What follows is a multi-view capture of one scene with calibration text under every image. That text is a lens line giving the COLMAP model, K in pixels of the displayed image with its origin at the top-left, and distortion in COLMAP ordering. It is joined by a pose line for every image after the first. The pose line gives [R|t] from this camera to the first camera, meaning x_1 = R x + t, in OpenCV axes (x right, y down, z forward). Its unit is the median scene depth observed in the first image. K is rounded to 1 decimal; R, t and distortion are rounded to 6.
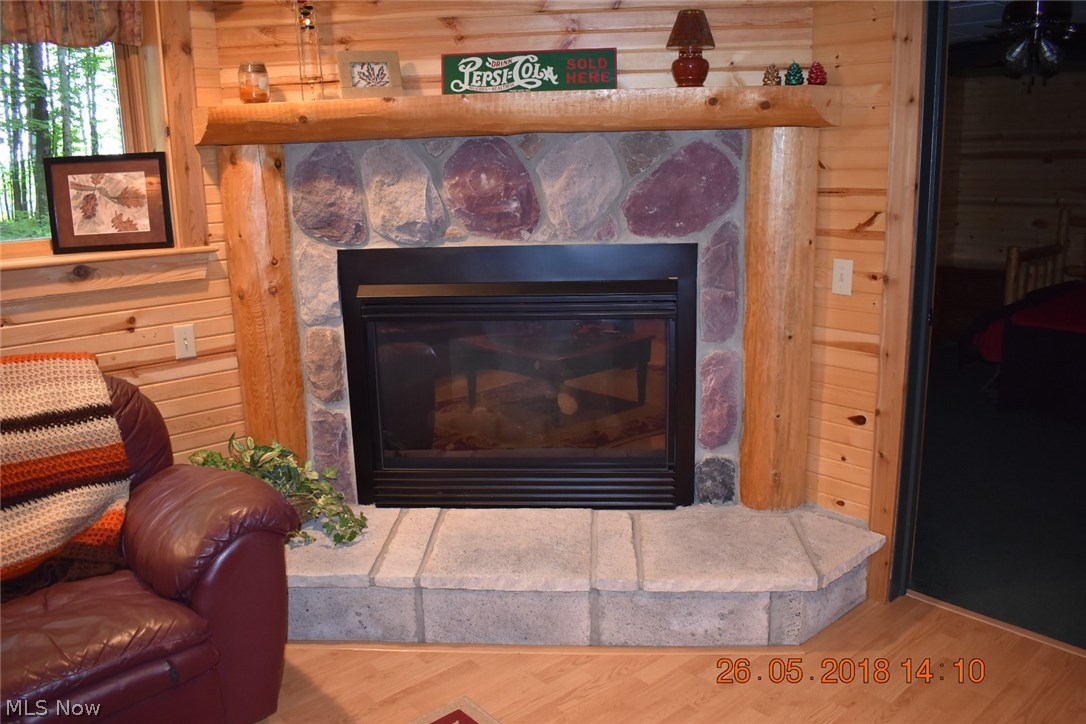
lens RADIAL K [[858.6, 0, 543.0], [0, 858.6, 362.0], [0, 0, 1]] dist [-0.089754, 0.006447]
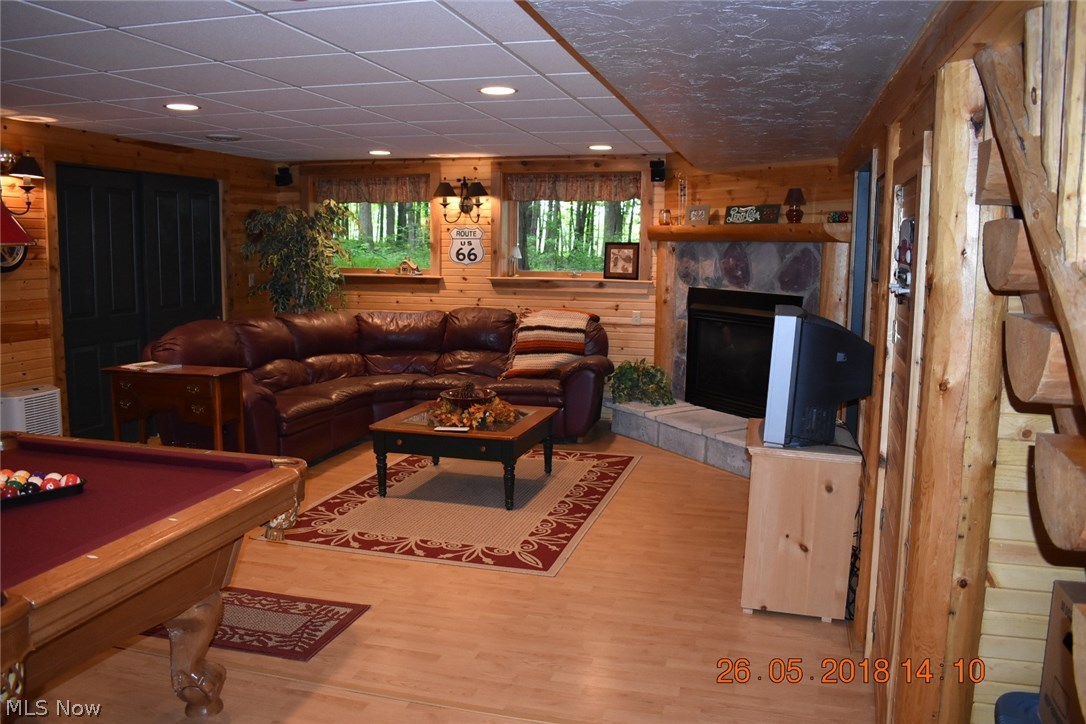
lens RADIAL K [[858.6, 0, 543.0], [0, 858.6, 362.0], [0, 0, 1]] dist [-0.089754, 0.006447]
pose [[0.554459, 0.145064, -0.819471, 1.534984], [-0.209946, 0.977223, 0.030939, 0.082413], [0.805294, 0.154891, 0.572286, -0.649250]]
